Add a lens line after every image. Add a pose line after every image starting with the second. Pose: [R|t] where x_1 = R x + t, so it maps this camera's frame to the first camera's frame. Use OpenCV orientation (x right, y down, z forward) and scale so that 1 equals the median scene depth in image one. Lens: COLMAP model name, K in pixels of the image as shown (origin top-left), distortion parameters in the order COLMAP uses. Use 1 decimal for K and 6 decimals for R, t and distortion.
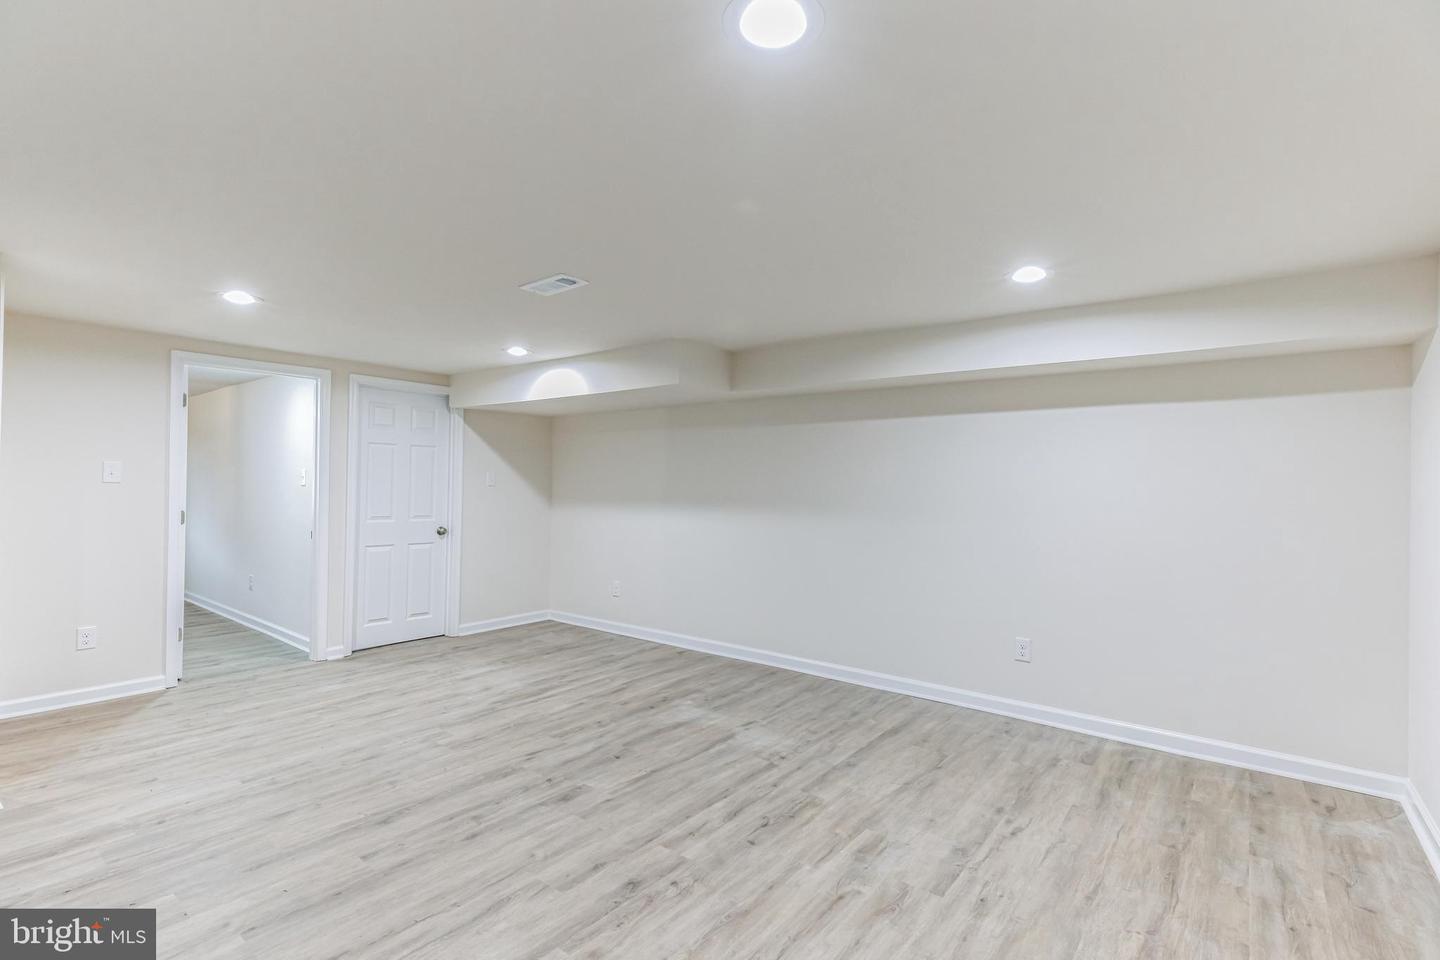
lens RADIAL K [[659.8, 0, 718.7], [0, 659.8, 481.1], [0, 0, 1]] dist [0.000733, 0.000201]
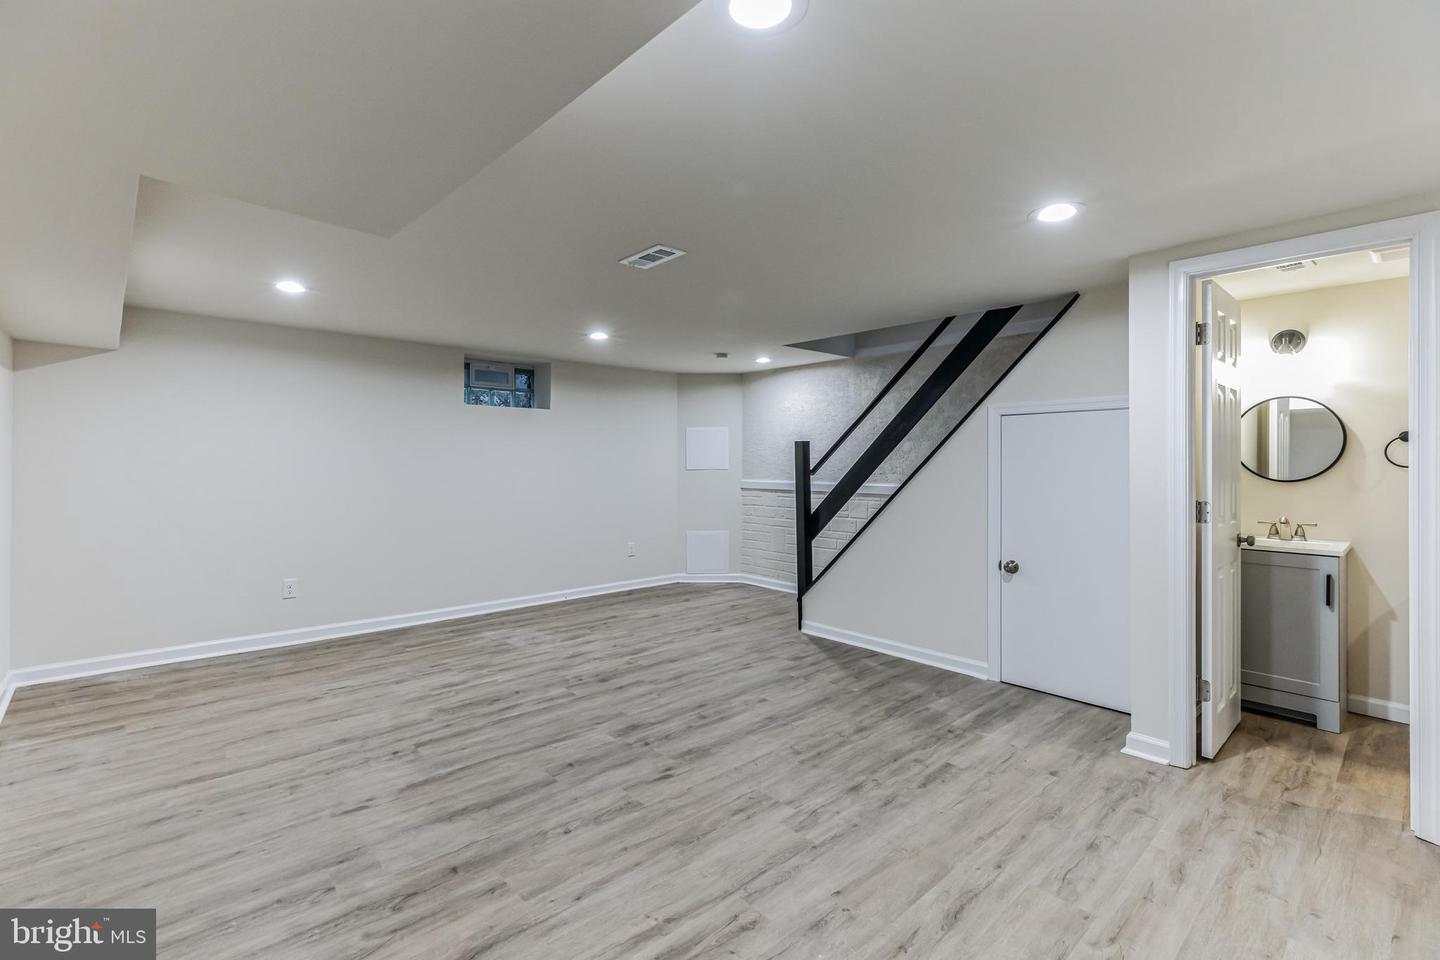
lens RADIAL K [[659.8, 0, 721.6], [0, 659.8, 470.6], [0, 0, 1]] dist [0.000733, 0.000201]
pose [[-0.988337, -0.017986, 0.151214, -0.531724], [-0.016759, 0.999816, 0.009380, 0.017627], [-0.151355, 0.006737, -0.988457, 2.042047]]
